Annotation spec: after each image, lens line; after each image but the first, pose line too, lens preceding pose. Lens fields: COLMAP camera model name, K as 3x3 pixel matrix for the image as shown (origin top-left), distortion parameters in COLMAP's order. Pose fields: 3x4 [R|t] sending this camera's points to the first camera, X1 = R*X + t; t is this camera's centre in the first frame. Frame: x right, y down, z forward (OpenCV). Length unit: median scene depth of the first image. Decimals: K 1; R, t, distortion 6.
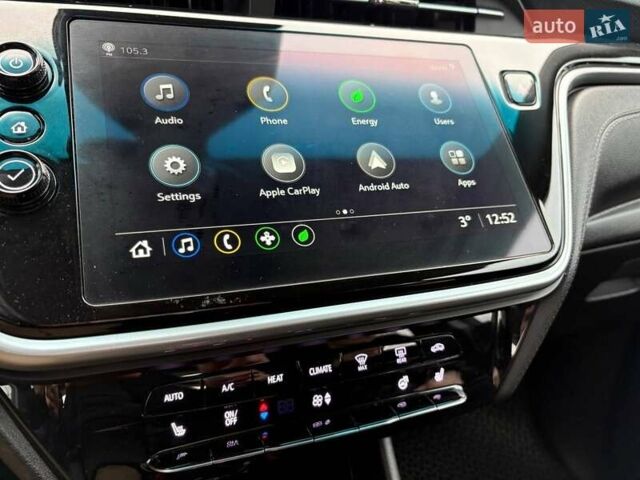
lens RADIAL K [[485.0, 0, 326.6], [0, 485.0, 241.7], [0, 0, 1]] dist [-0.001355, -0.088597]
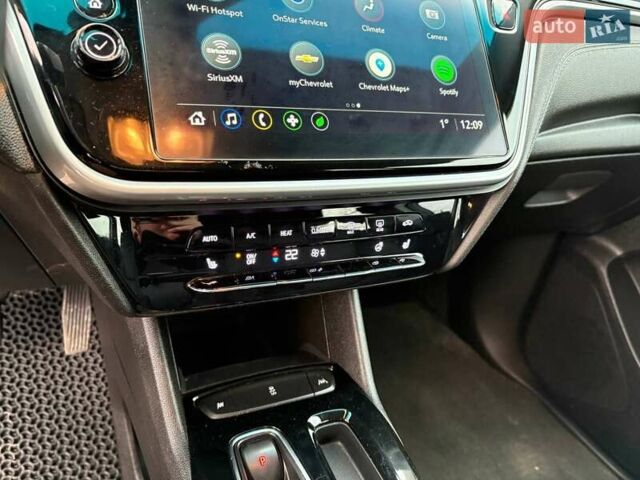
lens RADIAL K [[466.6, 0, 320.0], [0, 466.6, 240.0], [0, 0, 1]] dist [0.001026, -0.071274]
pose [[0.992700, 0.078360, 0.091682, -0.130858], [-0.095801, 0.974120, 0.204725, 0.038049], [-0.073267, -0.212014, 0.974516, -0.229523]]
